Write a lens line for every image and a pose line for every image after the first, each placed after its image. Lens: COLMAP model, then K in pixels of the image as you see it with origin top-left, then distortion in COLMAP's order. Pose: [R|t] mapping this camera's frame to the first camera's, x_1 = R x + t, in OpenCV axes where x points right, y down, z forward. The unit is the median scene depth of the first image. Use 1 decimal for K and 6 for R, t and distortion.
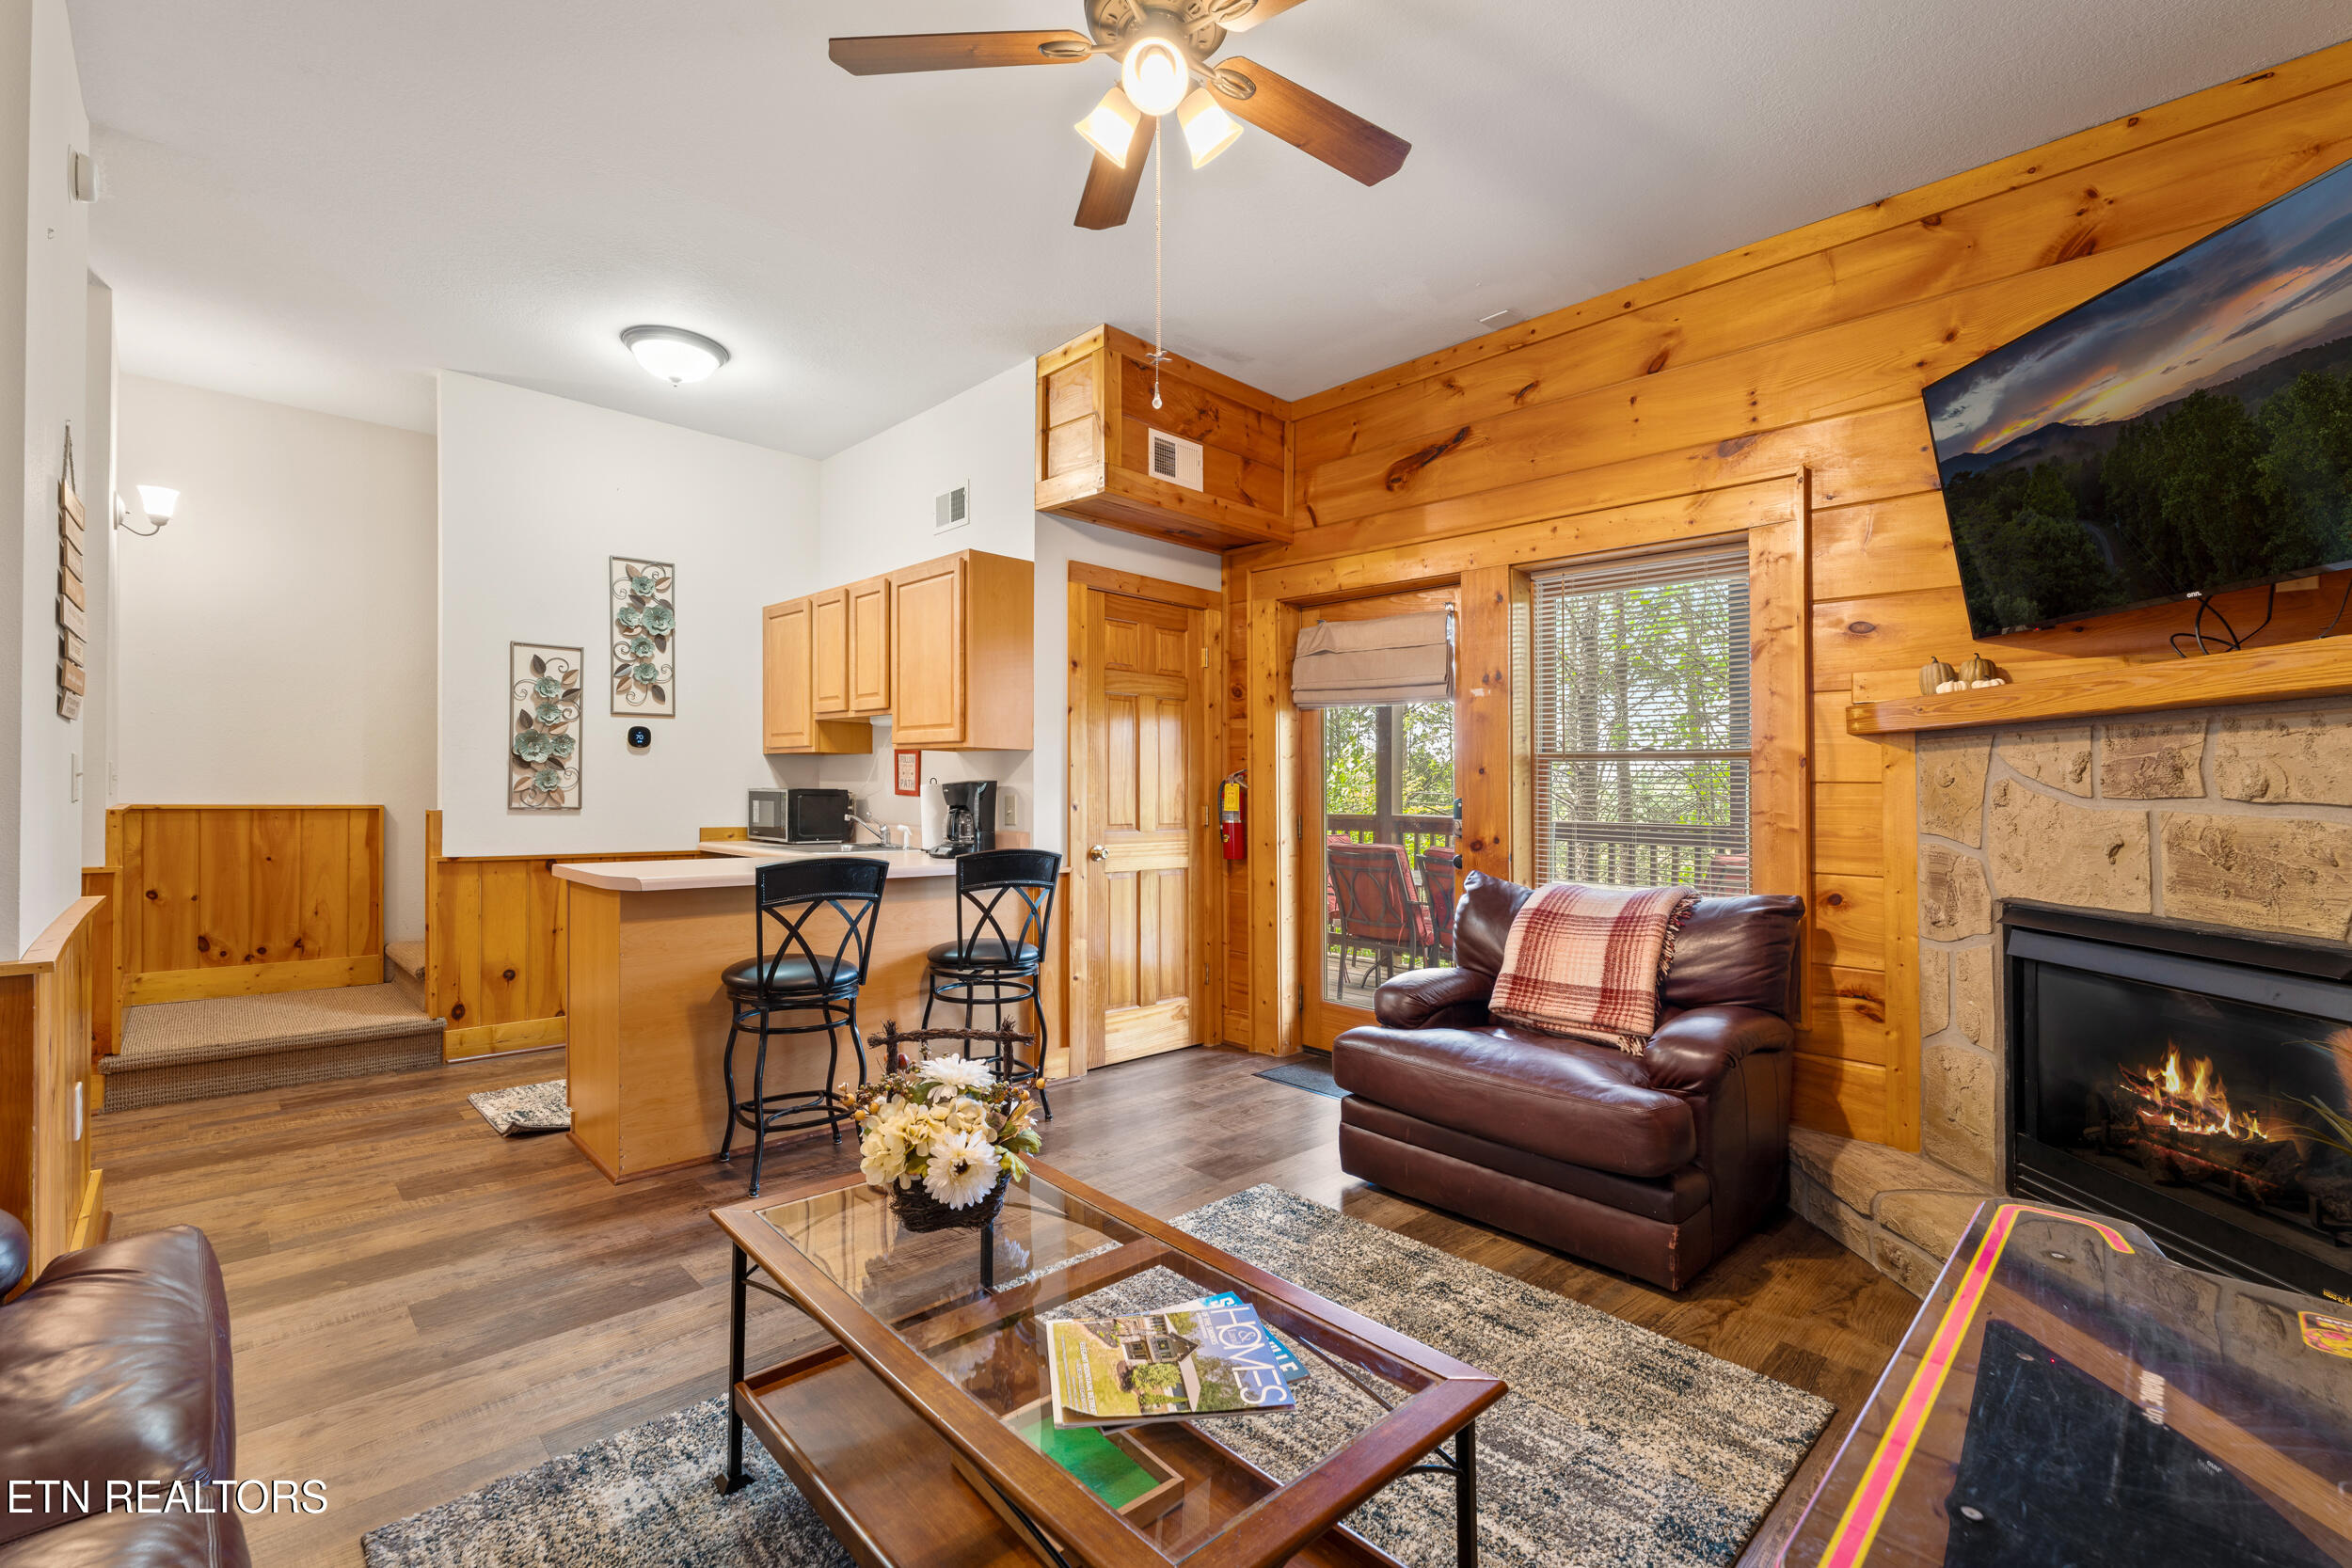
lens RADIAL K [[1052.6, 0, 1167.5], [0, 1052.6, 785.1], [0, 0, 1]] dist [-0.000056, -0.000334]
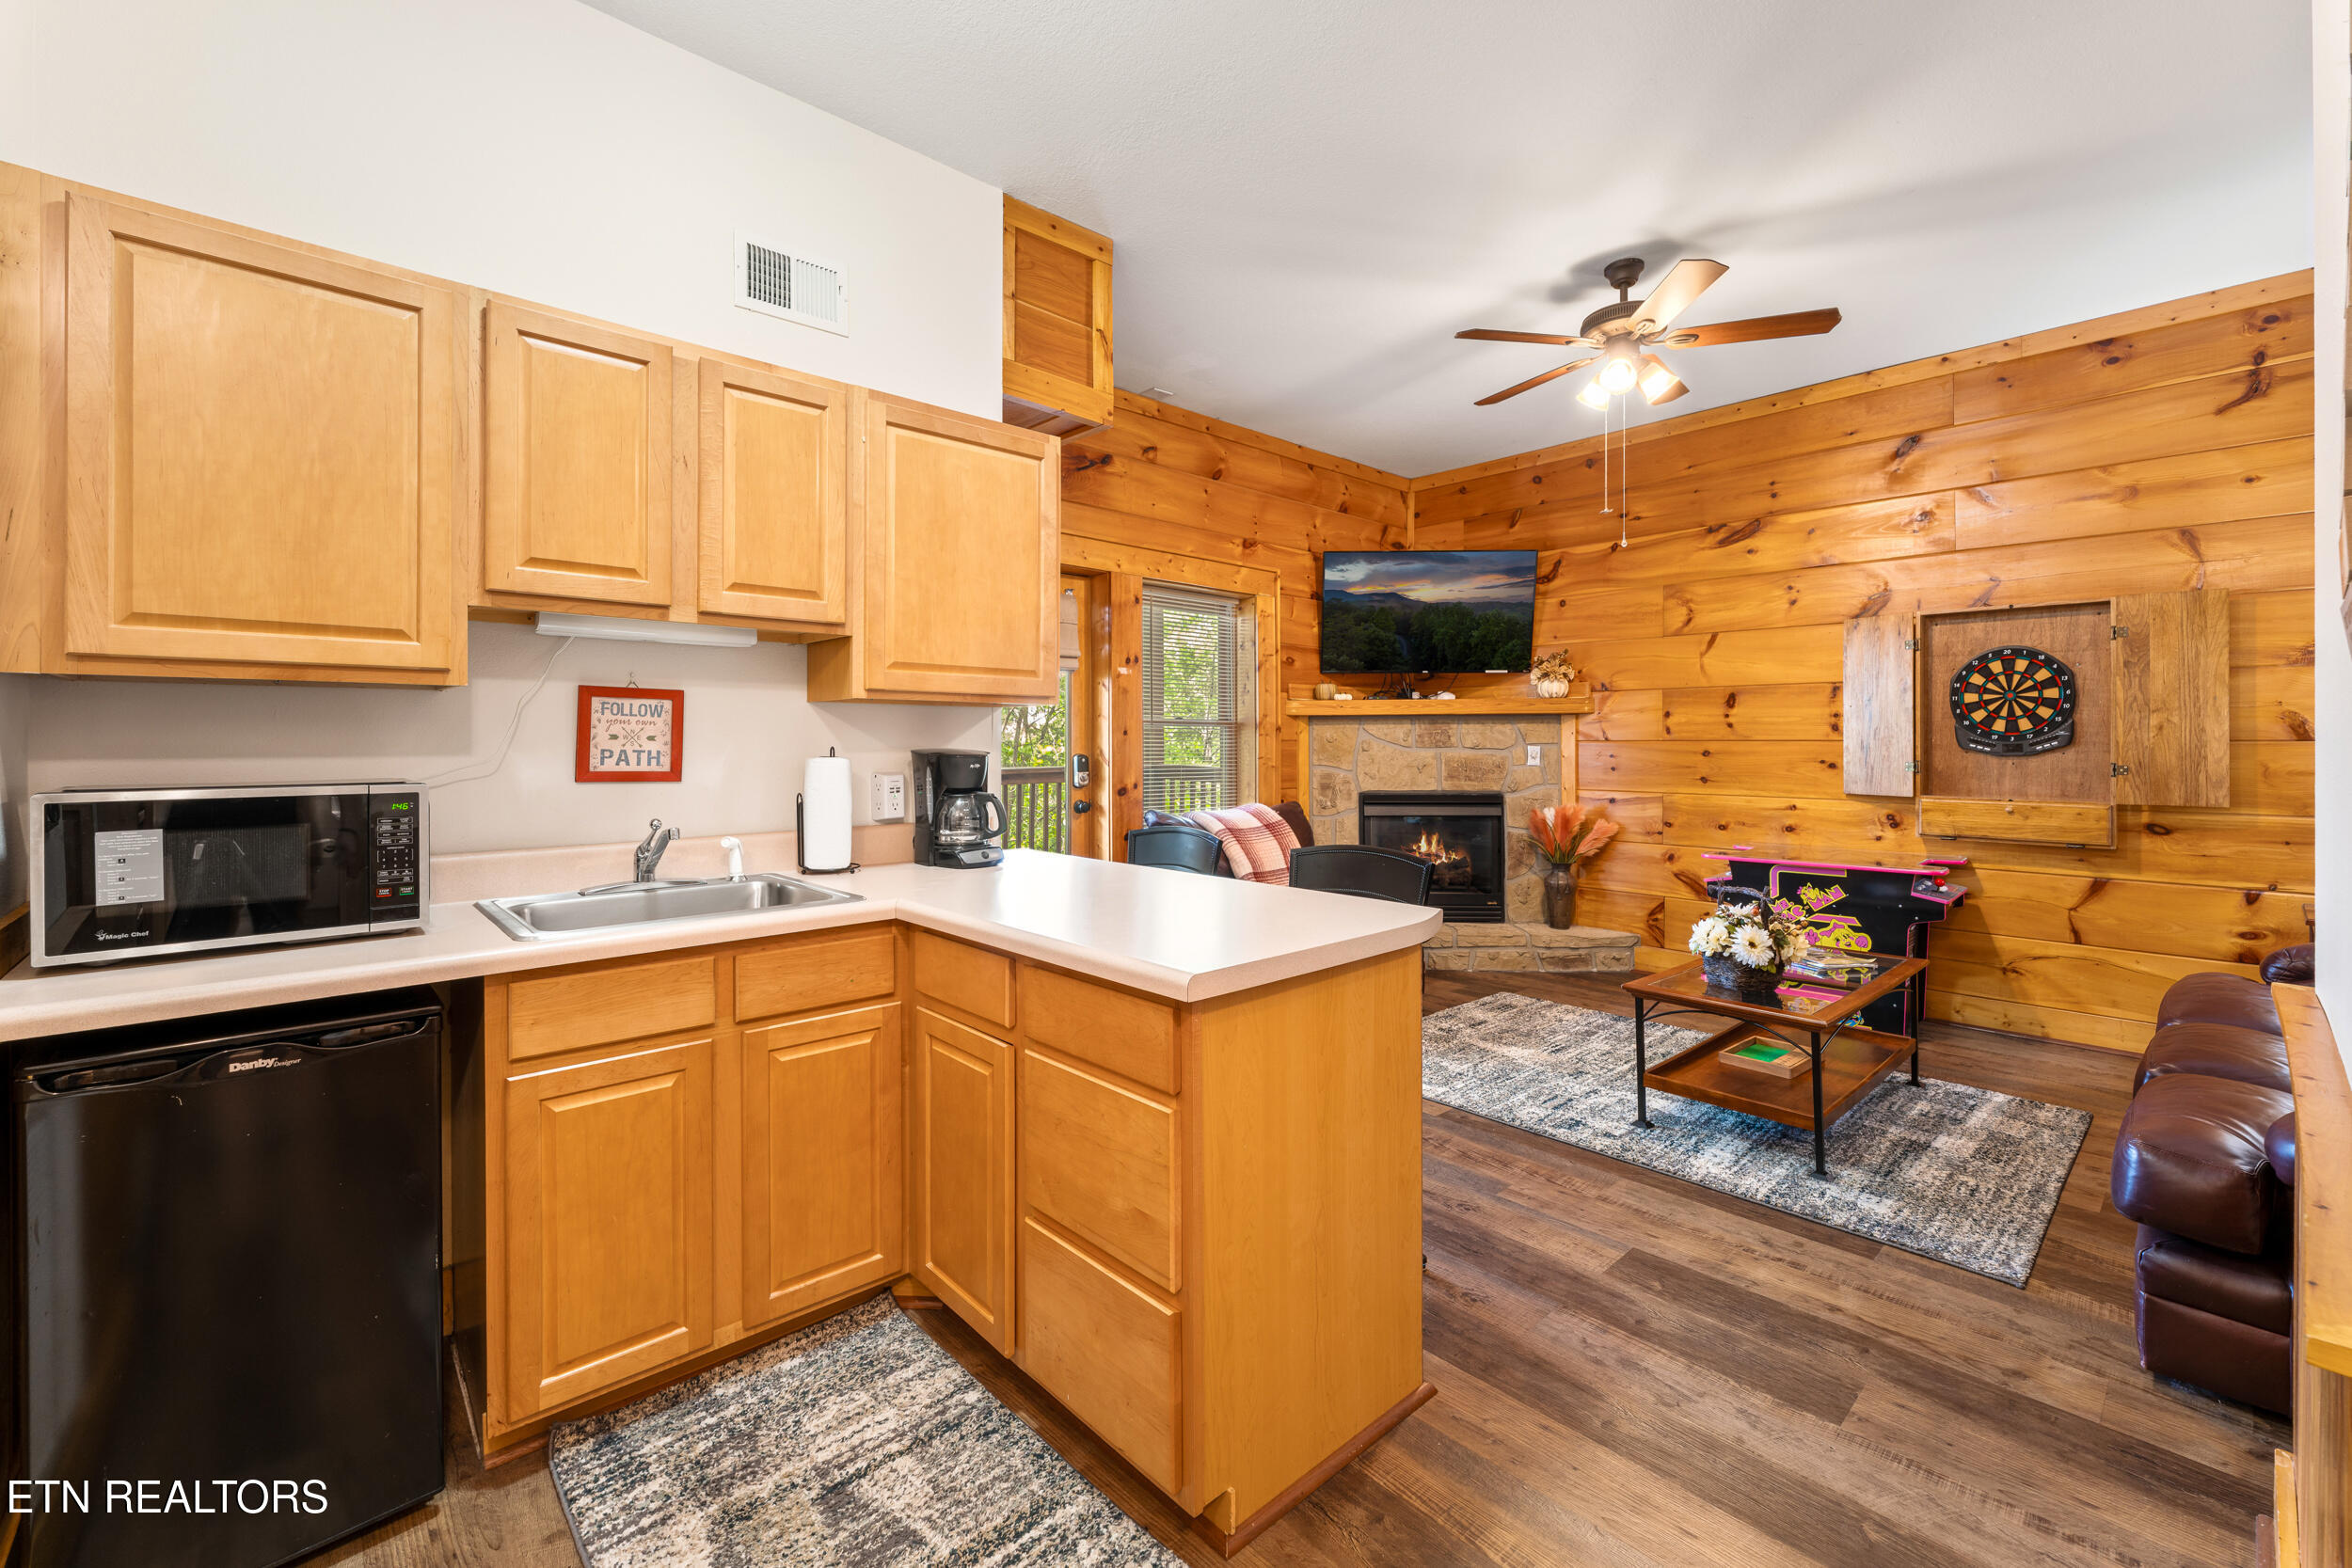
lens RADIAL K [[972.6, 0, 1230.1], [0, 972.6, 732.1], [0, 0, 1]] dist [0.006251, -0.001528]
pose [[-0.018664, -0.006127, 0.999807, -1.302338], [-0.004090, 0.999973, 0.006051, -0.032467], [-0.999817, -0.003977, -0.018688, 1.324783]]
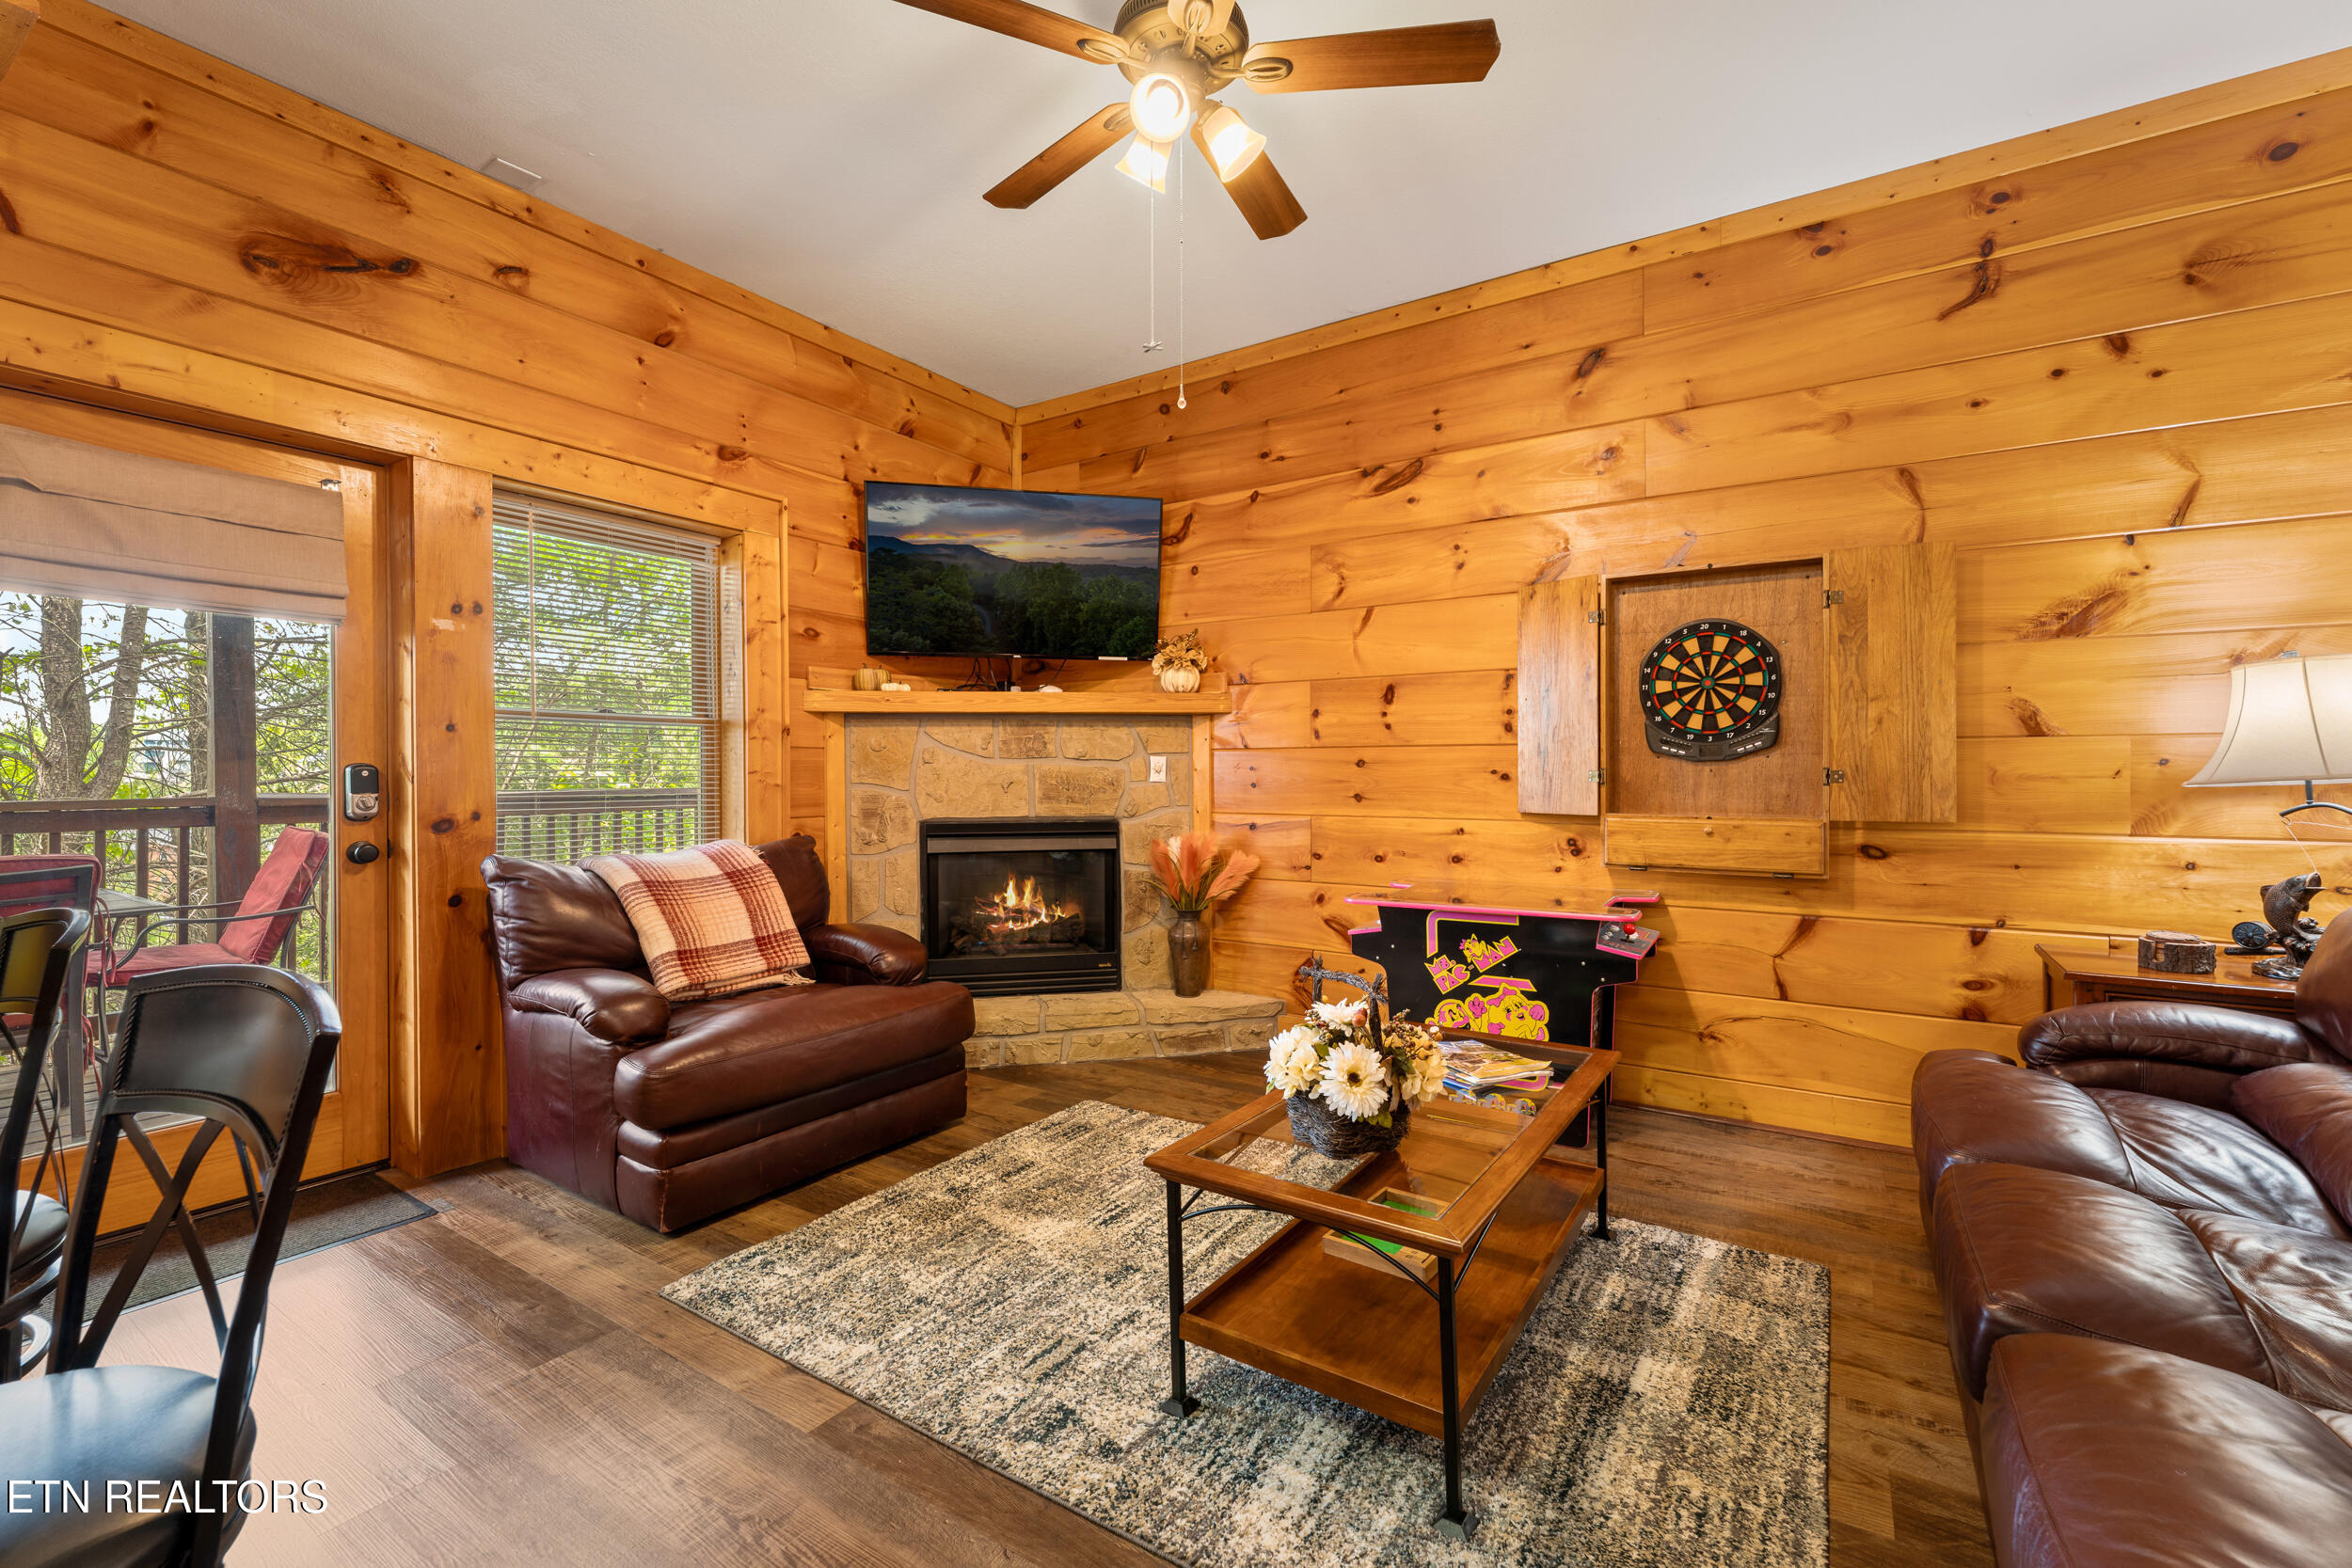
lens RADIAL K [[972.6, 0, 1206.1], [0, 972.6, 760.2], [0, 0, 1]] dist [0.006251, -0.001528]
pose [[-0.249577, -0.005128, 0.968341, -0.780847], [-0.004279, 0.999982, 0.004192, 0.006912], [-0.968345, -0.003098, -0.249595, 0.952905]]
